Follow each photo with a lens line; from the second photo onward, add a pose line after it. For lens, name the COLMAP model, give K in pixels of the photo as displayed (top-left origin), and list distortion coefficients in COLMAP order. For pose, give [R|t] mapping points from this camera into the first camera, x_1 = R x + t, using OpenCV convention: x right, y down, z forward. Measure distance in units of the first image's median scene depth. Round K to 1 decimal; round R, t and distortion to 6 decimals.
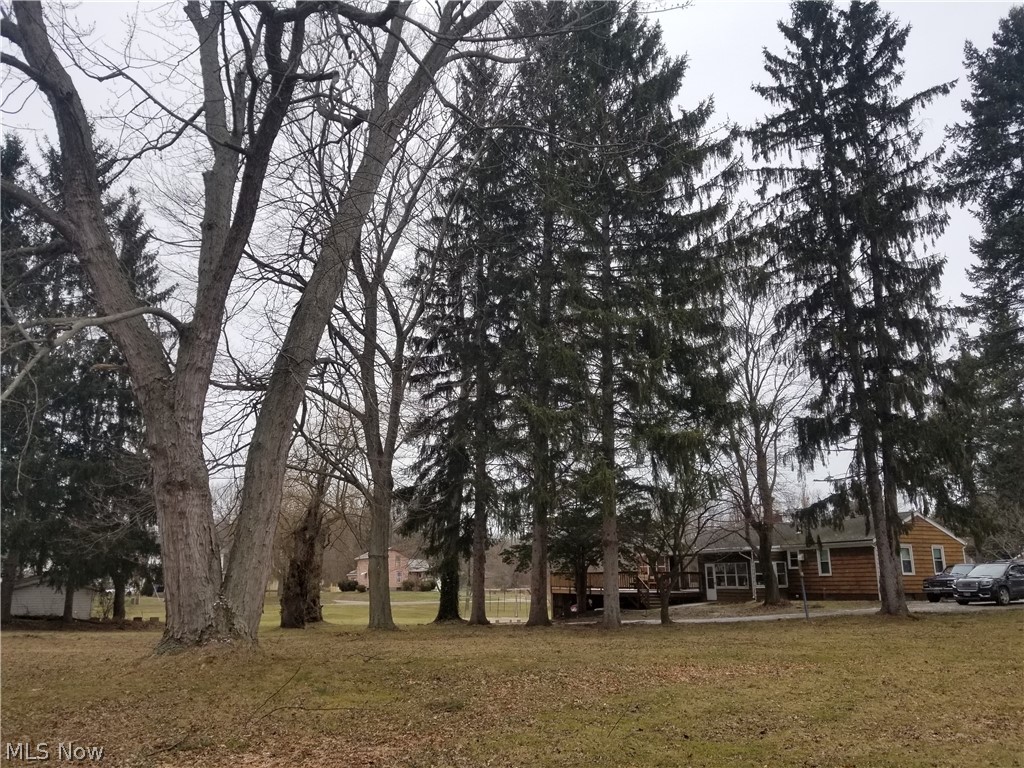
lens RADIAL K [[811.4, 0, 504.1], [0, 811.4, 386.8], [0, 0, 1]] dist [0.053800, -0.044522]
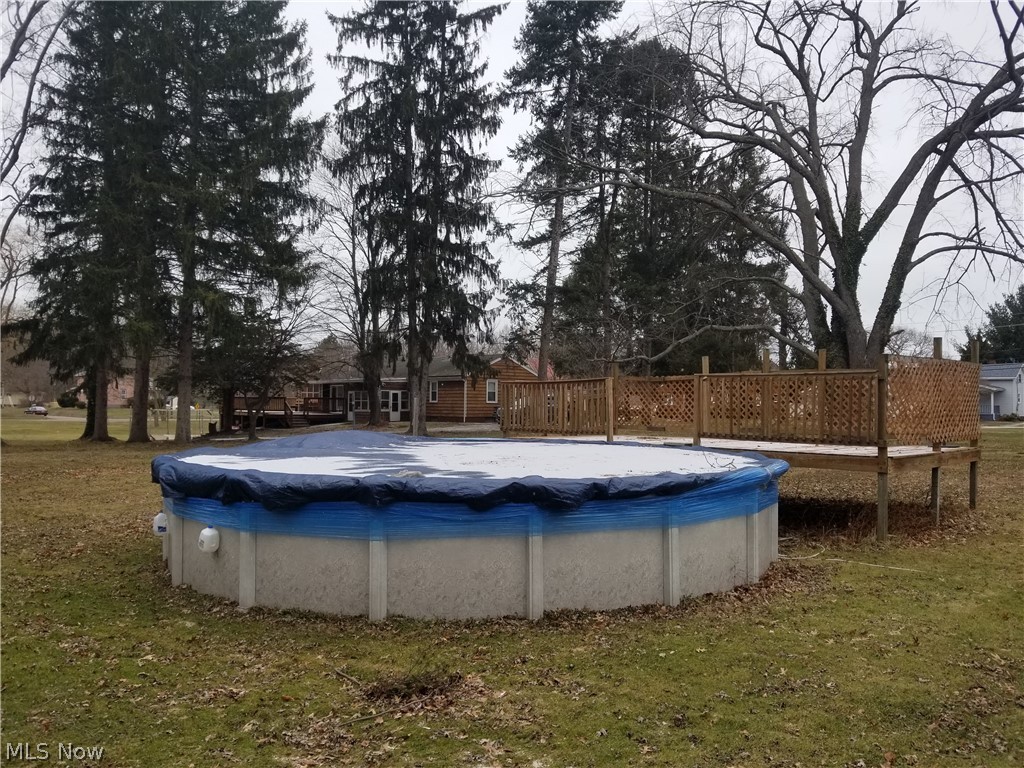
lens RADIAL K [[811.4, 0, 516.4], [0, 811.4, 387.3], [0, 0, 1]] dist [0.053800, -0.044522]
pose [[0.964659, 0.020283, 0.262720, 0.163361], [-0.076745, 0.975436, 0.206484, -0.046706], [-0.252078, -0.219349, 0.942519, -0.156972]]
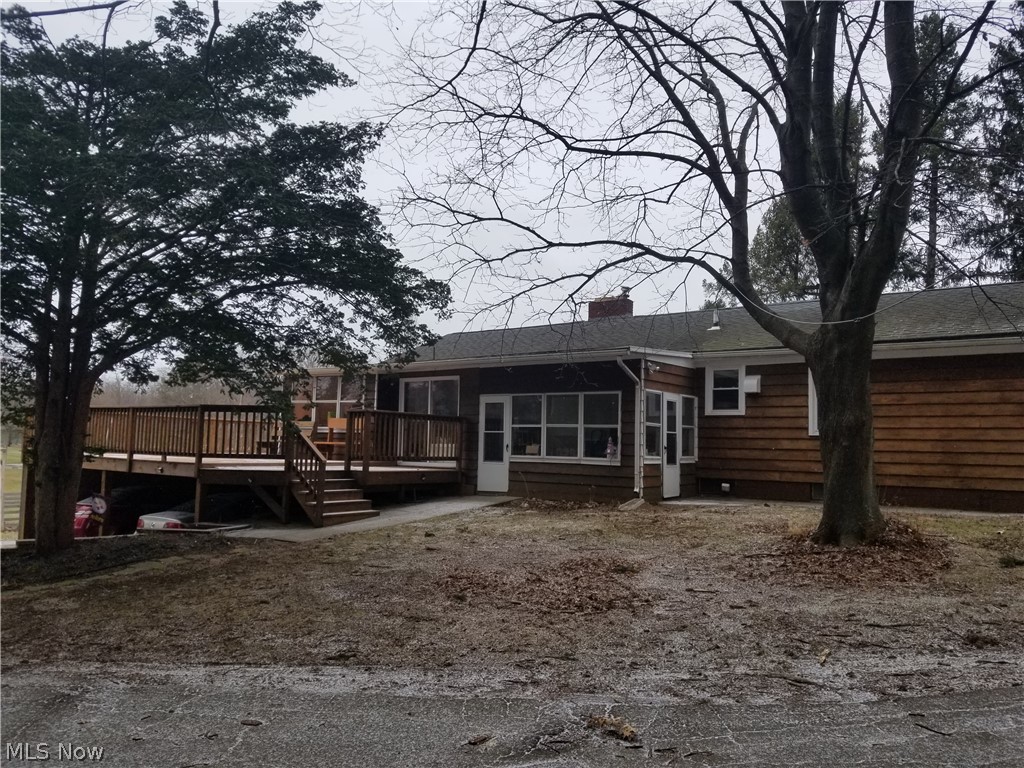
lens RADIAL K [[811.4, 0, 518.9], [0, 811.4, 381.8], [0, 0, 1]] dist [0.053800, -0.044522]
pose [[0.890103, 0.066299, 0.450911, 0.093297], [-0.137219, 0.982440, 0.126421, 0.155358], [-0.434611, -0.174401, 0.883571, 0.640541]]
